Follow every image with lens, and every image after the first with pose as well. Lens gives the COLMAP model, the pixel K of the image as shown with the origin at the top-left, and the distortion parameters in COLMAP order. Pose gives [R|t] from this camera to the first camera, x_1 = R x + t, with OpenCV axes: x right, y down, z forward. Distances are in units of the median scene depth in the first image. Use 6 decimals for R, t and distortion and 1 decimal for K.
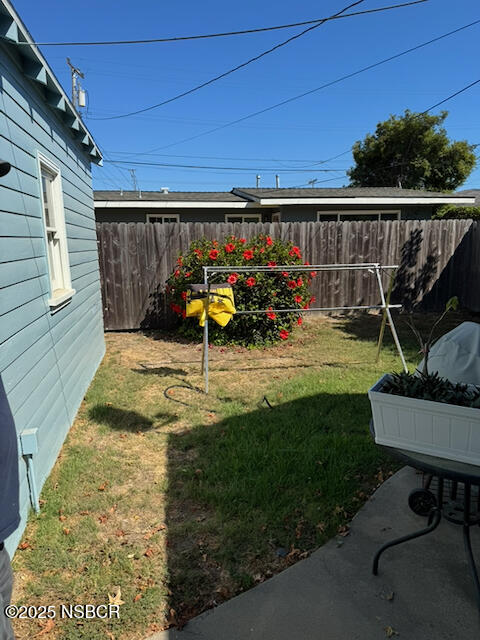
lens RADIAL K [[460.5, 0, 242.2], [0, 460.5, 321.5], [0, 0, 1]] dist [0.090716, -0.104924]
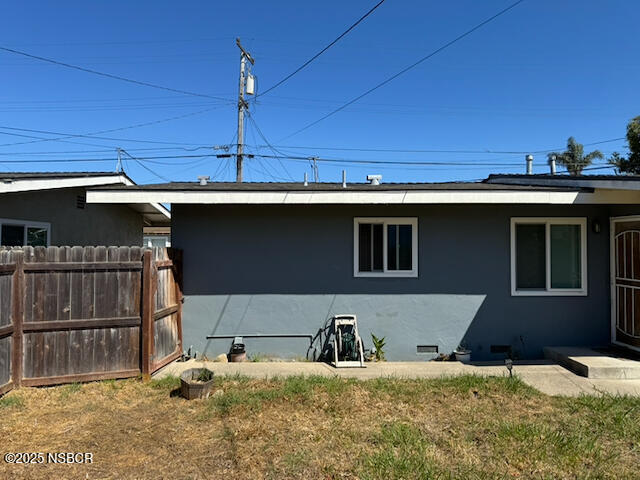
lens RADIAL K [[460.5, 0, 319.4], [0, 460.5, 240.6], [0, 0, 1]] dist [0.090716, -0.104924]
pose [[0.987750, 0.011576, -0.155617, -0.090622], [-0.040568, 0.982005, -0.184445, -0.060718], [0.150682, 0.188499, 0.970445, 0.276297]]
